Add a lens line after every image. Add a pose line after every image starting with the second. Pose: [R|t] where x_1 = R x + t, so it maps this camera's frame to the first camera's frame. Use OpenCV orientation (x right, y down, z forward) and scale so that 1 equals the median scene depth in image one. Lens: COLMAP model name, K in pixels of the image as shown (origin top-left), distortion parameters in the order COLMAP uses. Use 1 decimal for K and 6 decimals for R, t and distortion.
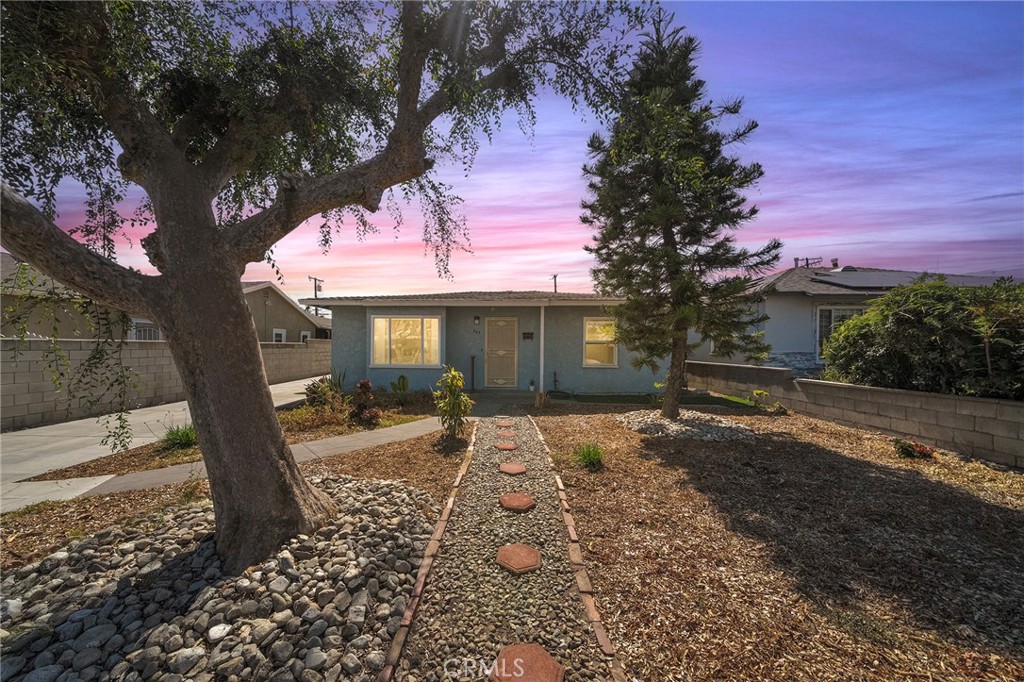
lens RADIAL K [[354.1, 0, 502.9], [0, 354.1, 345.3], [0, 0, 1]] dist [-0.001494, -0.000267]
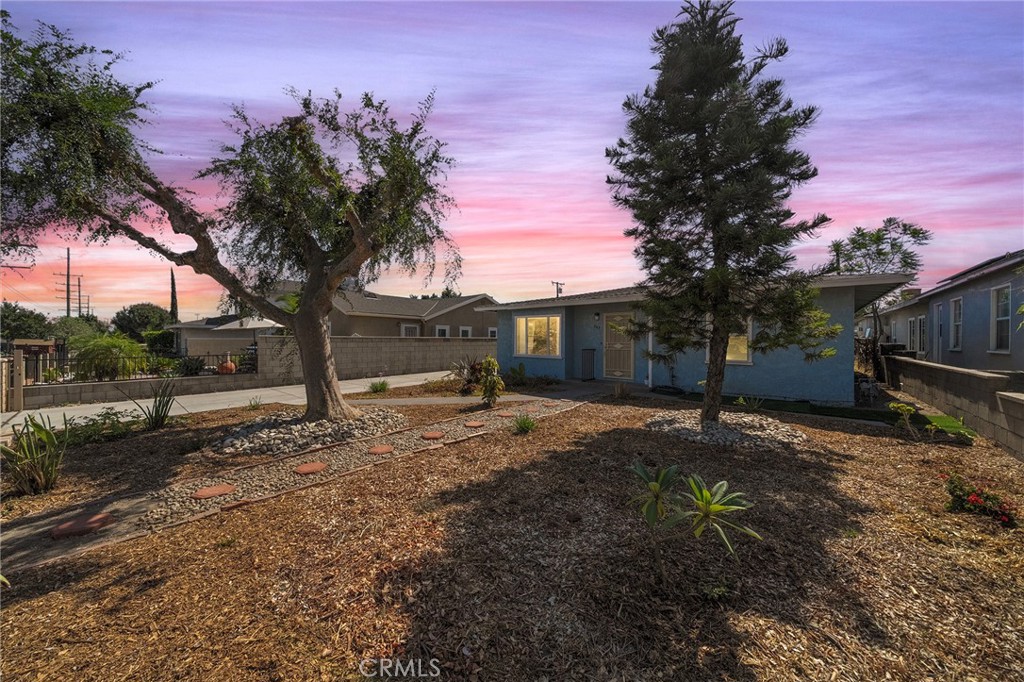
lens RADIAL K [[354.1, 0, 513.8], [0, 354.1, 340.0], [0, 0, 1]] dist [-0.001494, -0.000267]
pose [[0.779649, -0.001361, -0.626216, 0.433155], [0.001561, 0.999999, -0.000230, 0.002509], [0.626215, -0.000798, 0.779650, -0.009143]]
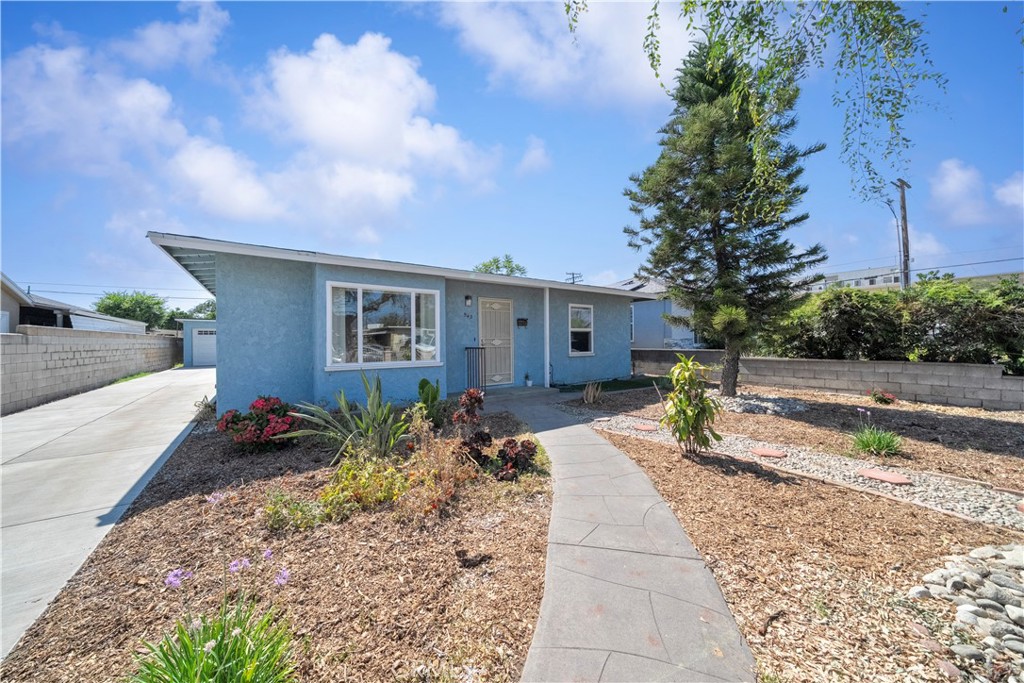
lens RADIAL K [[354.1, 0, 510.8], [0, 354.1, 337.8], [0, 0, 1]] dist [-0.001494, -0.000267]
pose [[0.802863, -0.008442, 0.596103, -0.483211], [0.011121, 0.999938, -0.000816, 0.011966], [-0.596059, 0.007285, 0.802907, 0.356785]]
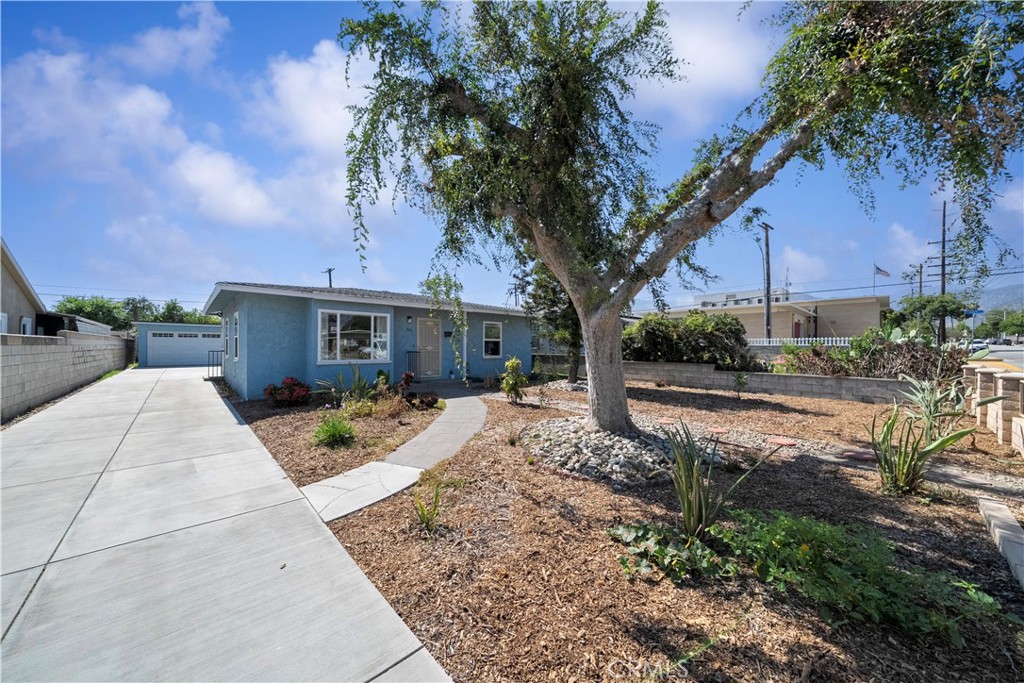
lens RADIAL K [[354.1, 0, 508.1], [0, 354.1, 341.5], [0, 0, 1]] dist [-0.001494, -0.000267]
pose [[0.712877, 0.004768, 0.701273, -0.680205], [-0.003900, 0.999988, -0.002835, 0.001444], [-0.701278, -0.000714, 0.712887, -0.023223]]
